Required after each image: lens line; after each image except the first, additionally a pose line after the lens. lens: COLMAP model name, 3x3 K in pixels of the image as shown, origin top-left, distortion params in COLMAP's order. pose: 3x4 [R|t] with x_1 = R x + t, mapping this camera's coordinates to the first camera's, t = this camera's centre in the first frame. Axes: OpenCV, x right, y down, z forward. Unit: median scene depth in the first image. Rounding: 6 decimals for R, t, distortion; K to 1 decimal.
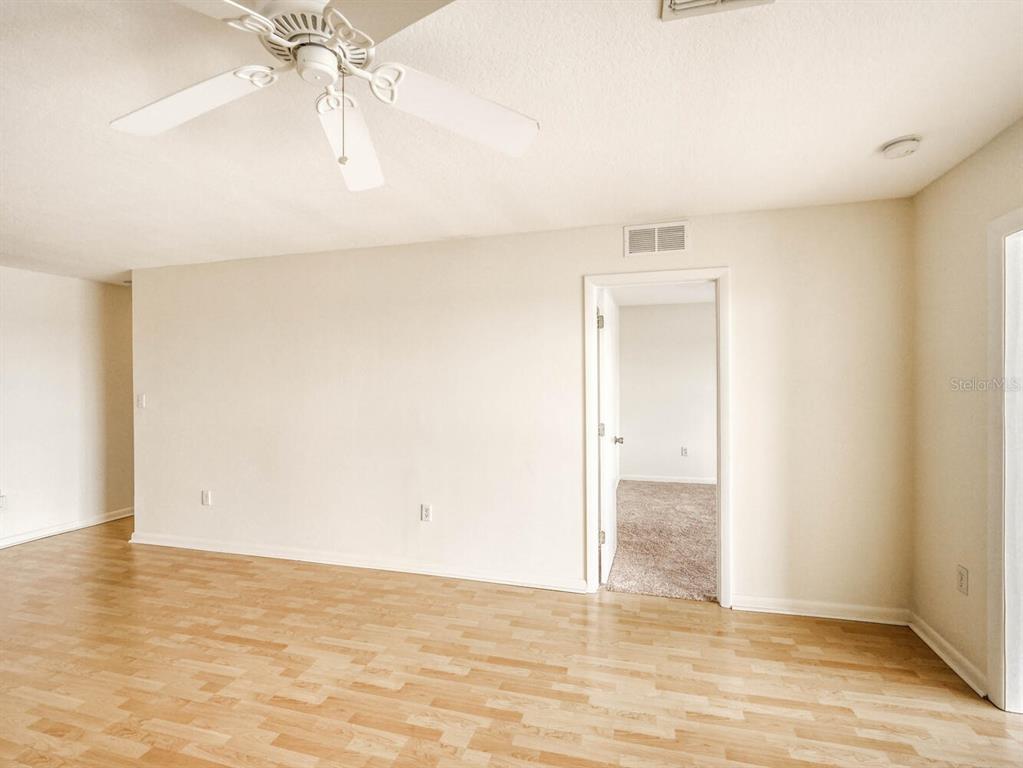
lens RADIAL K [[492.3, 0, 502.5], [0, 492.3, 384.4], [0, 0, 1]] dist [-0.015108, 0.005698]
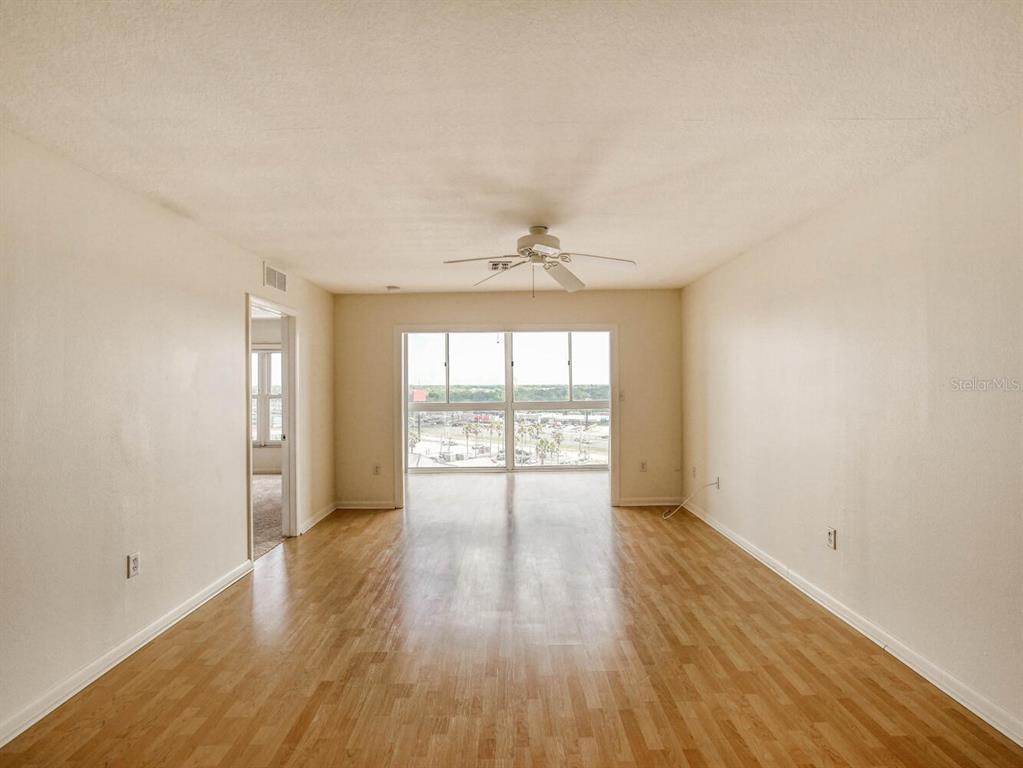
lens RADIAL K [[482.9, 0, 528.6], [0, 482.9, 384.7], [0, 0, 1]] dist [-0.002767, -0.000106]
pose [[-0.307426, 0.013882, 0.951471, -1.279651], [0.013083, 0.999861, -0.010360, 0.015134], [-0.951482, 0.009263, -0.307565, 0.840727]]
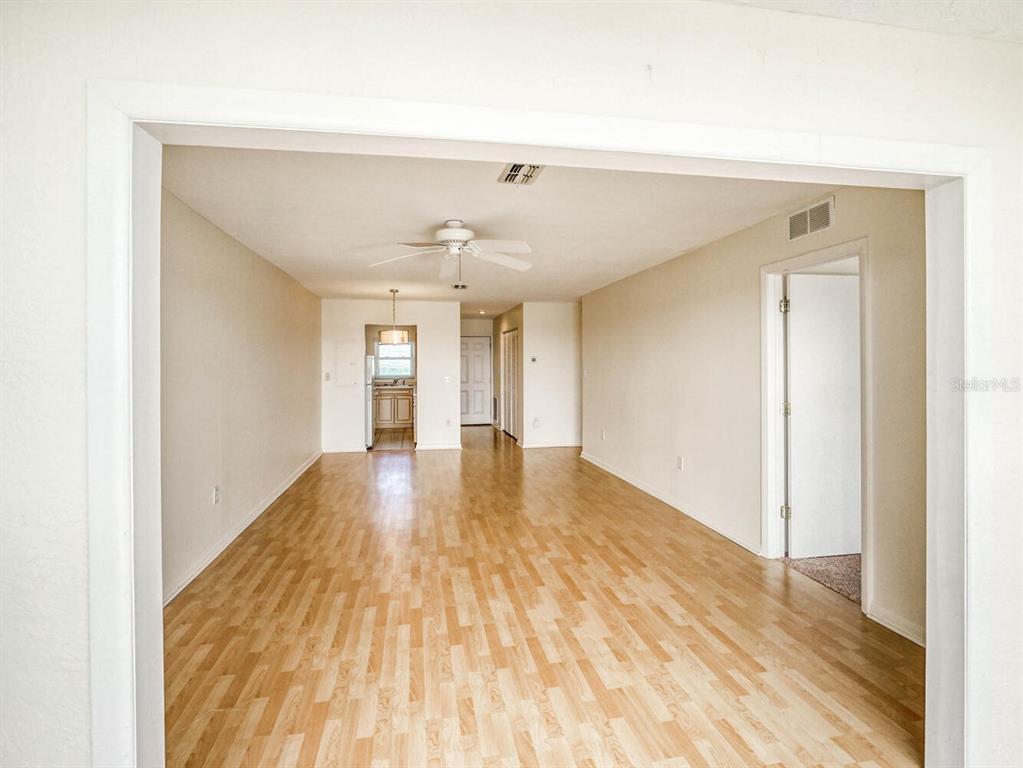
lens RADIAL K [[496.8, 0, 509.7], [0, 496.8, 360.9], [0, 0, 1]] dist [-0.002369, 0.000018]
pose [[0.447791, -0.002706, -0.894134, 1.087837], [0.001477, 0.999996, -0.002287, -0.011001], [0.894137, -0.000296, 0.447794, 0.004398]]
